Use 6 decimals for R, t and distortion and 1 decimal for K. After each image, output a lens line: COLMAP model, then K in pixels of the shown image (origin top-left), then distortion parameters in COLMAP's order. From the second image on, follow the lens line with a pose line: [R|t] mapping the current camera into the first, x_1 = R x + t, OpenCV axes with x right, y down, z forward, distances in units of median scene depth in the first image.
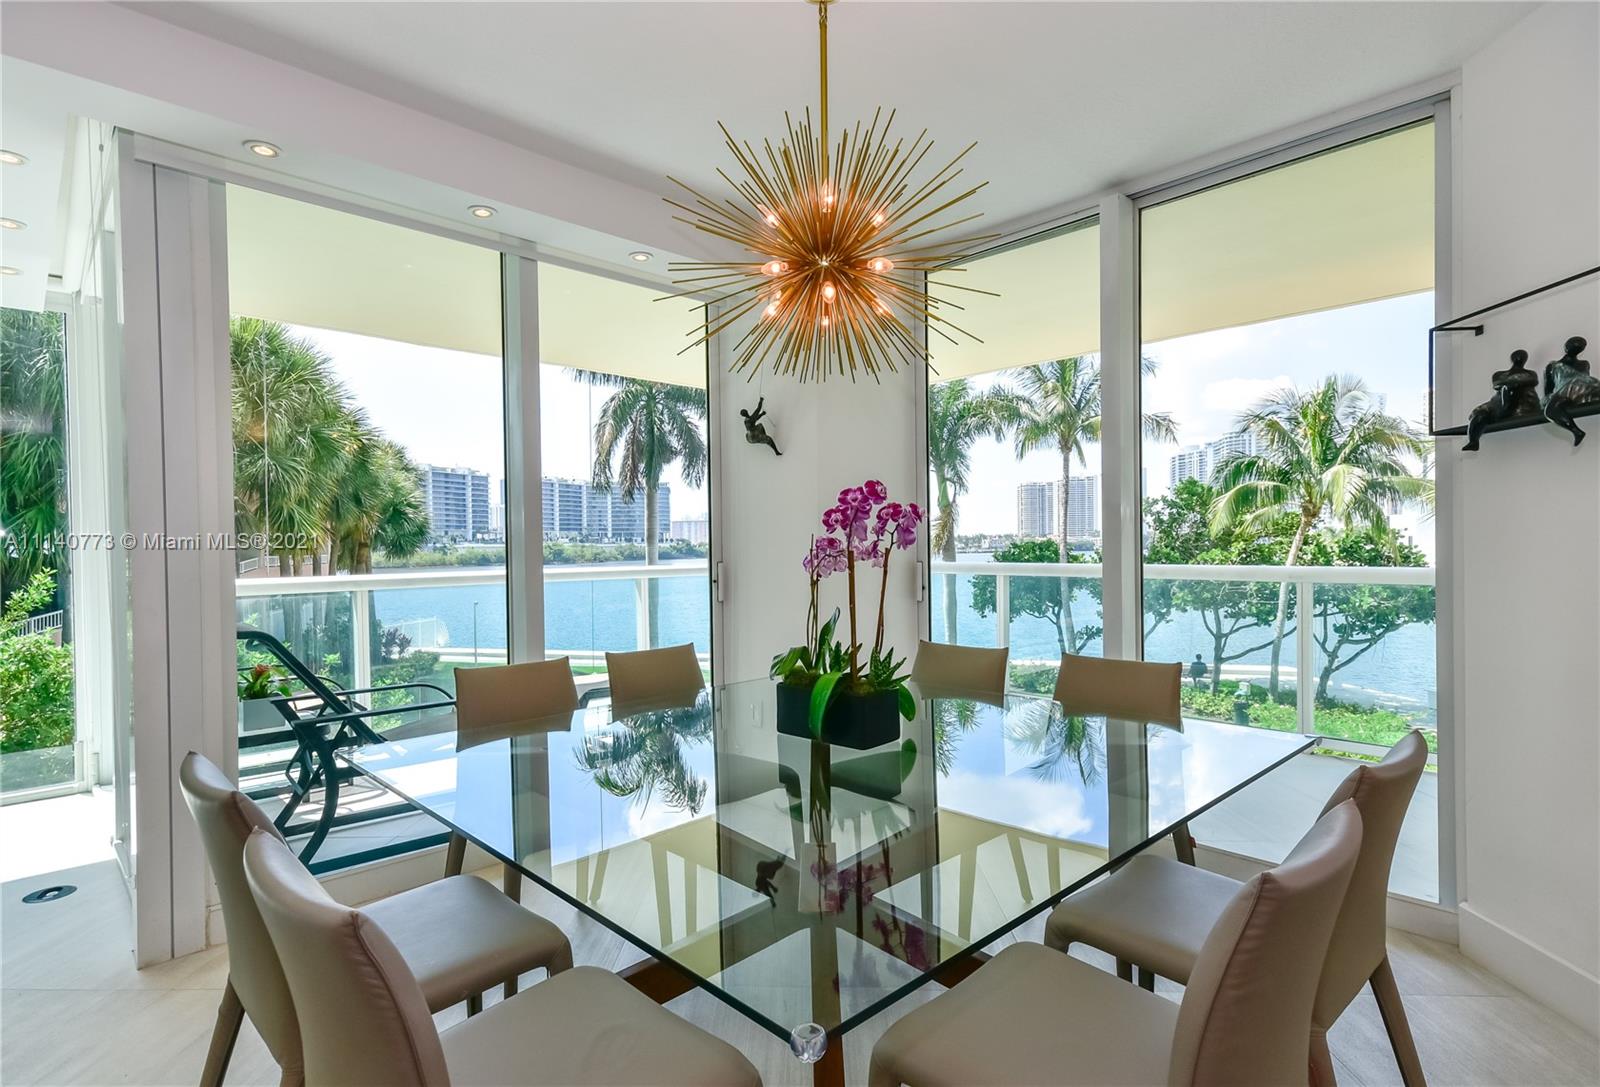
lens RADIAL K [[814.5, 0, 779.6], [0, 814.5, 559.3], [0, 0, 1]] dist [0.027743, 0.000340]
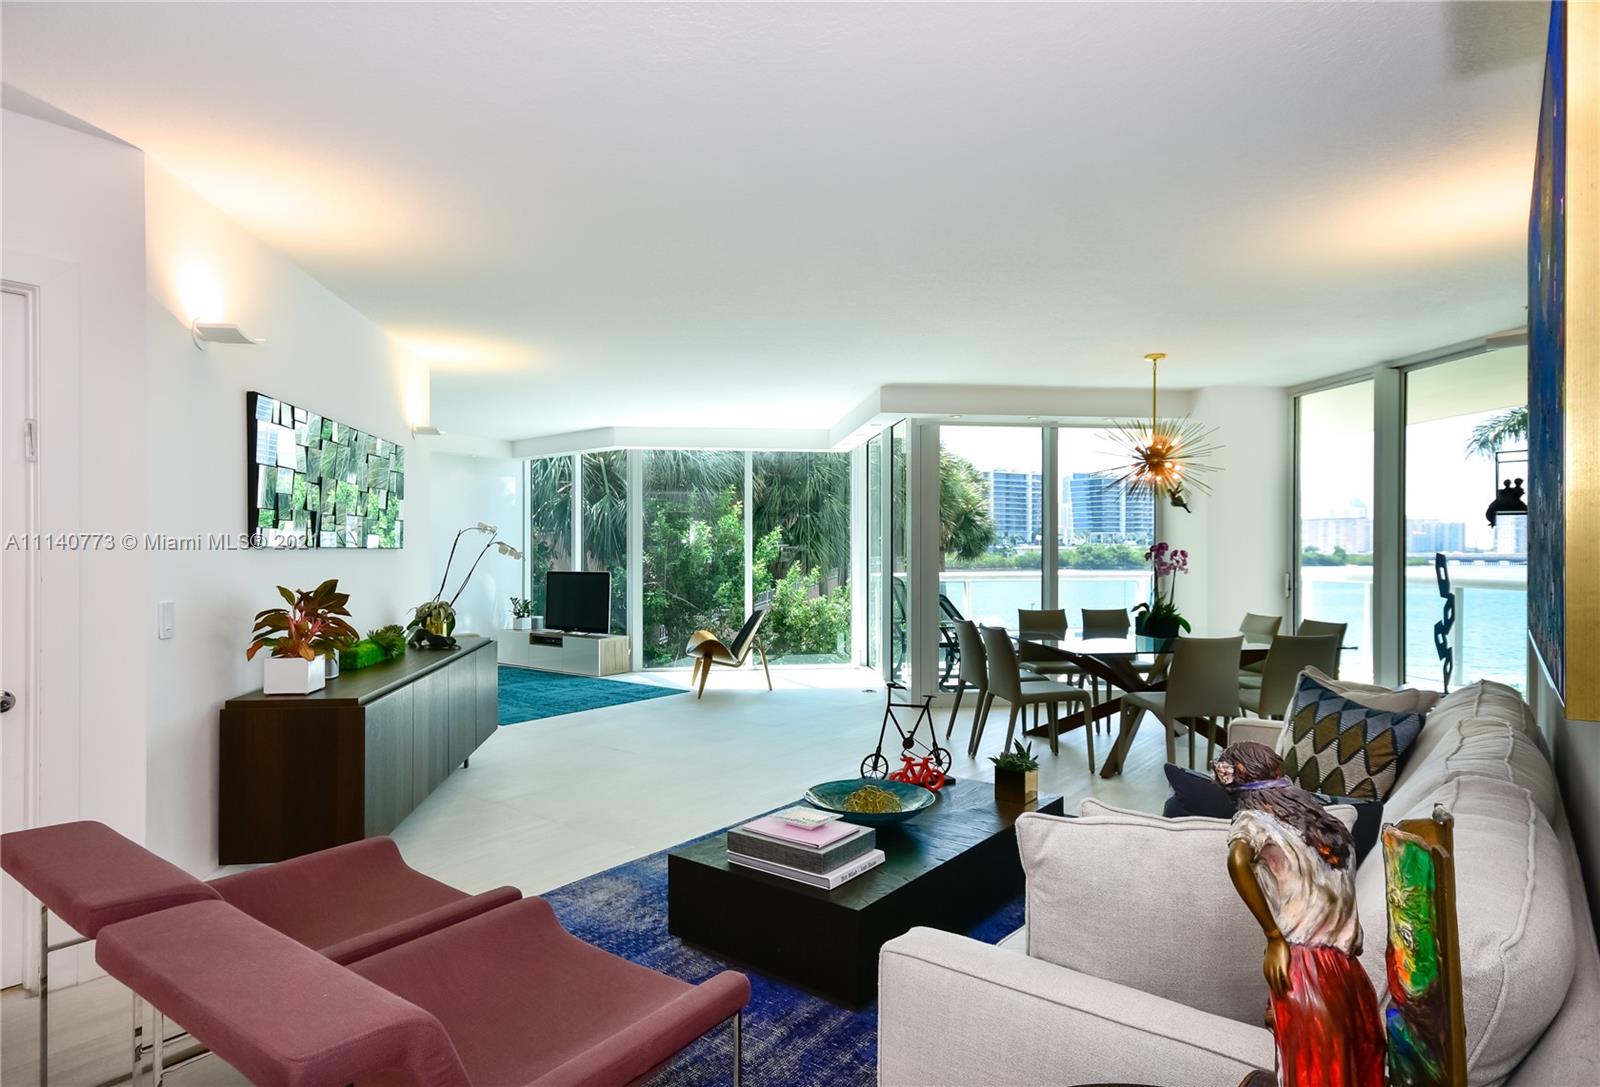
lens RADIAL K [[891.7, 0, 782.6], [0, 891.7, 559.9], [0, 0, 1]] dist [0.001357, -0.000070]
pose [[0.806943, 0.018597, -0.590336, 0.059217], [-0.020266, 0.999787, 0.003794, -0.001429], [0.590281, 0.008902, 0.807149, -0.153606]]
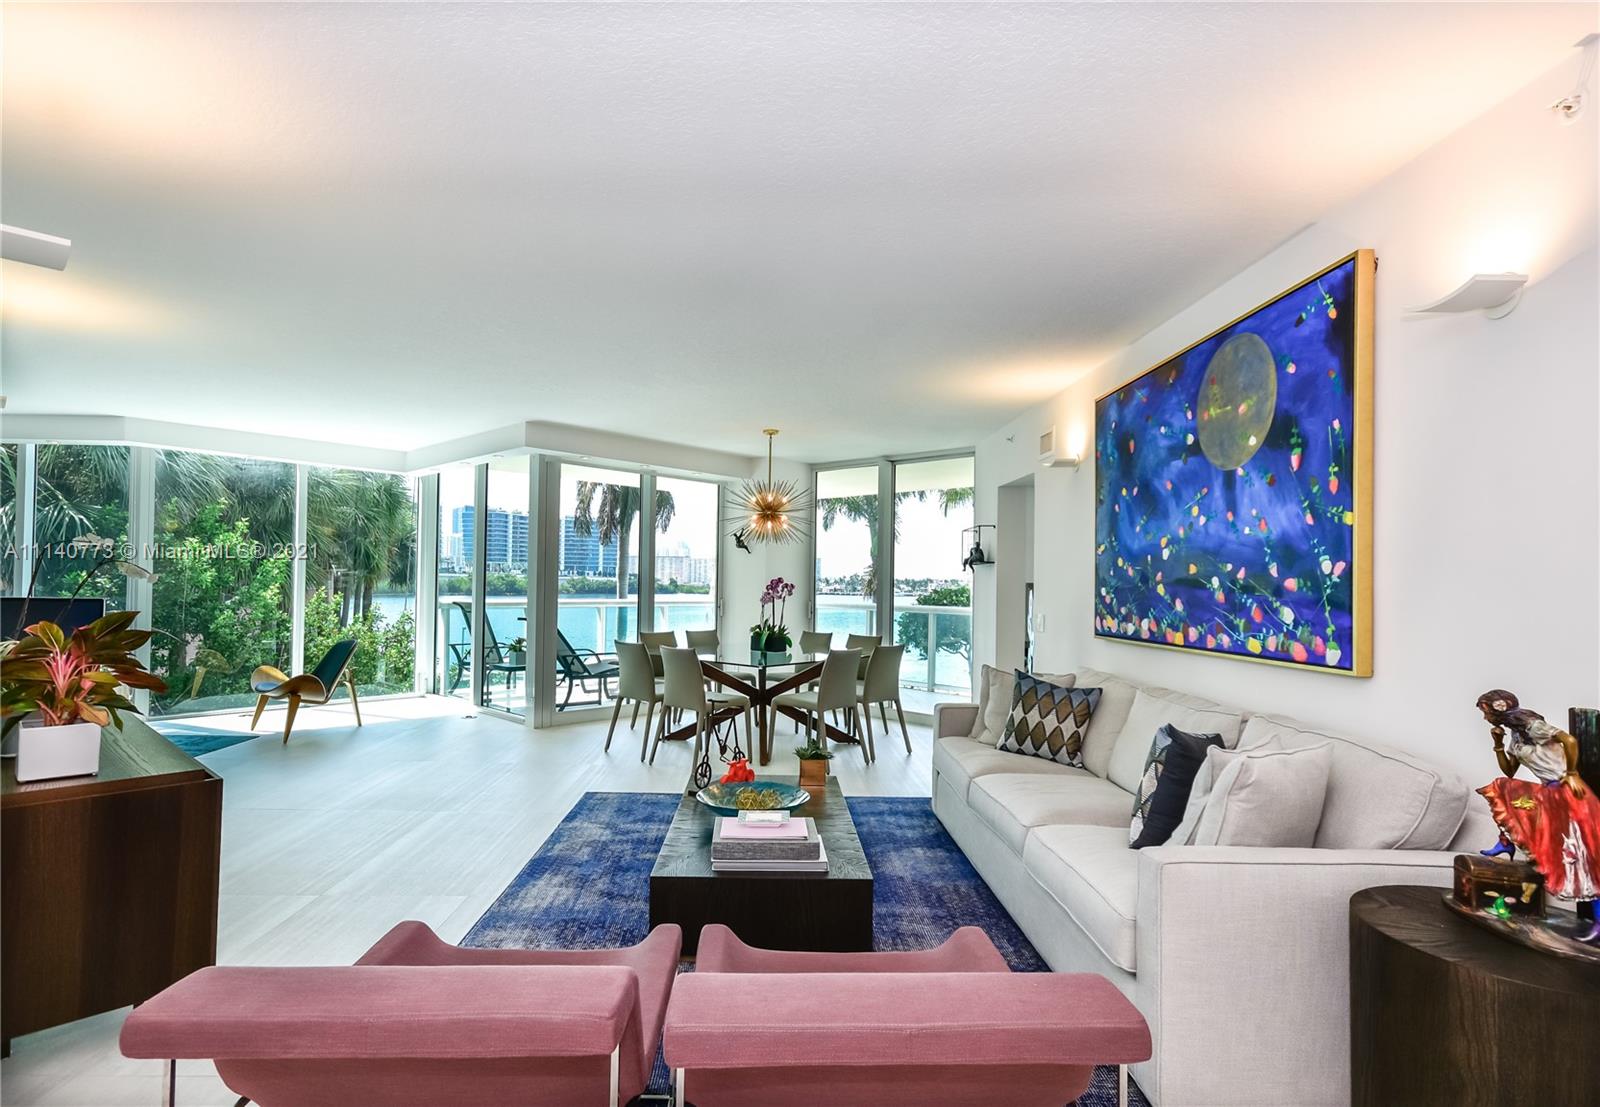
lens RADIAL K [[816.4, 0, 780.3], [0, 816.4, 574.4], [0, 0, 1]] dist [0.017368, 0.000498]
pose [[0.997696, 0.031716, 0.059981, -0.006873], [-0.029995, 0.999118, -0.029384, -0.000230], [-0.060860, 0.027518, 0.997767, -0.178558]]
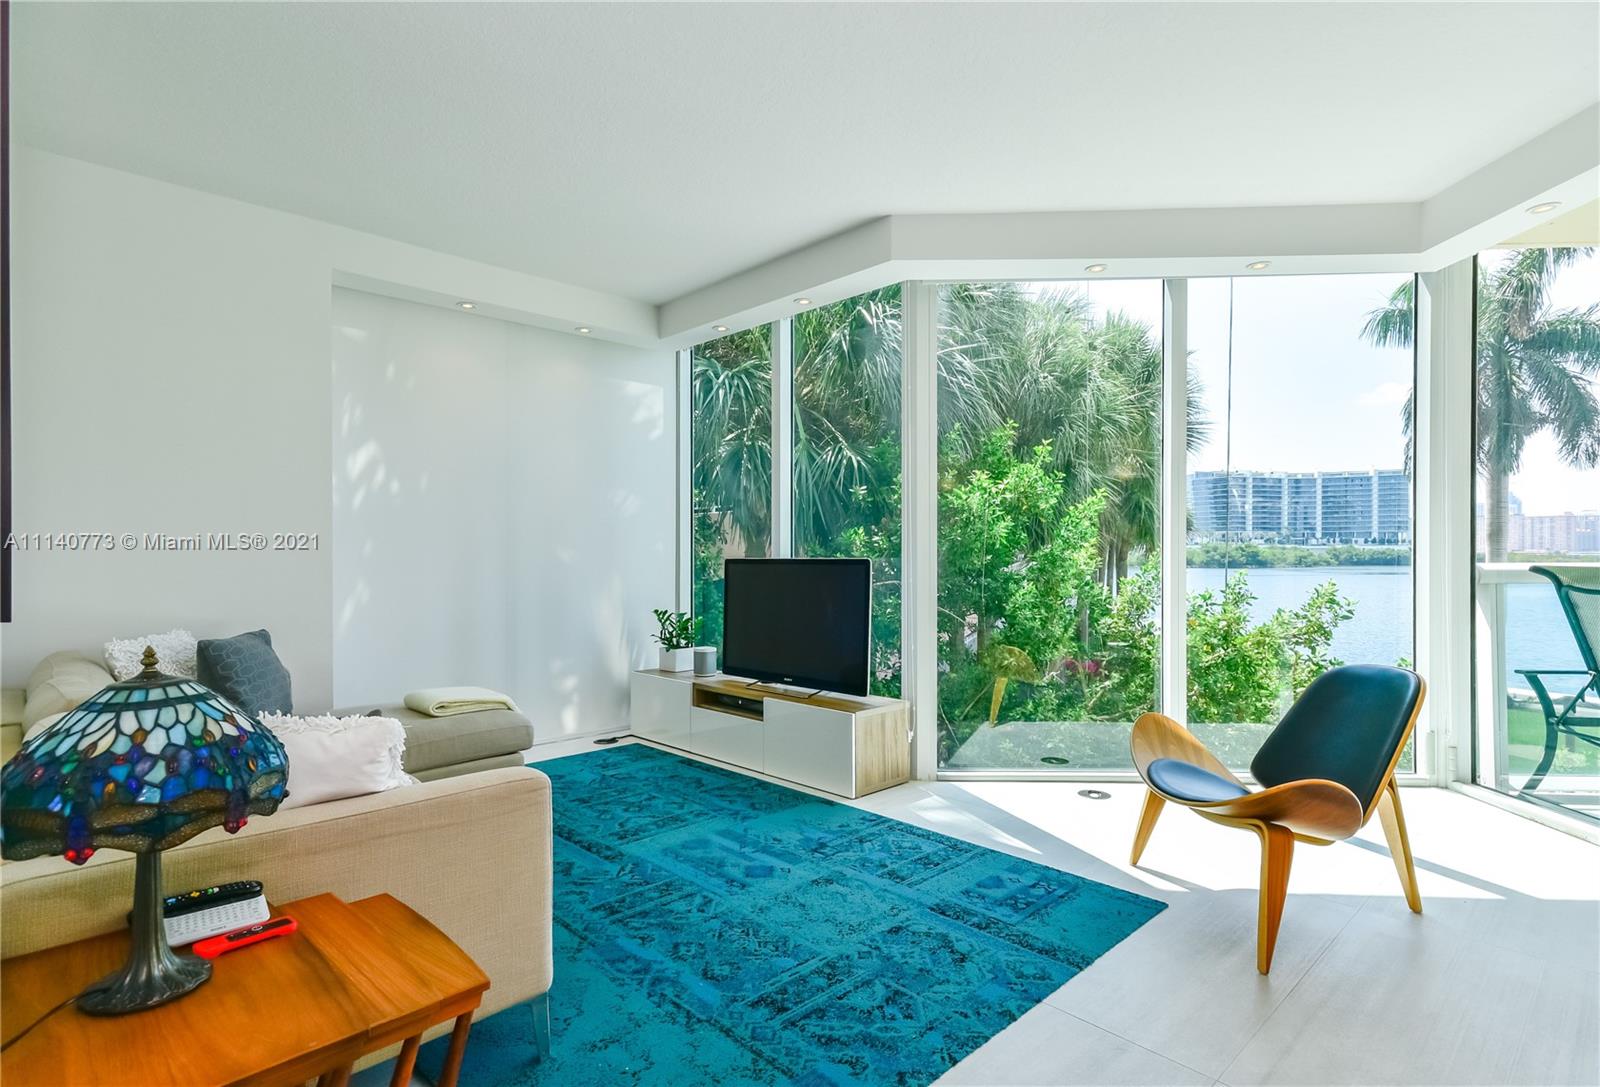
lens RADIAL K [[814.5, 0, 779.6], [0, 814.5, 559.3], [0, 0, 1]] dist [0.027743, 0.000340]
pose [[0.715813, 0.018716, -0.698041, -0.108647], [-0.019644, 0.999785, 0.006662, 0.005271], [0.698015, 0.008943, 0.716027, -0.028250]]
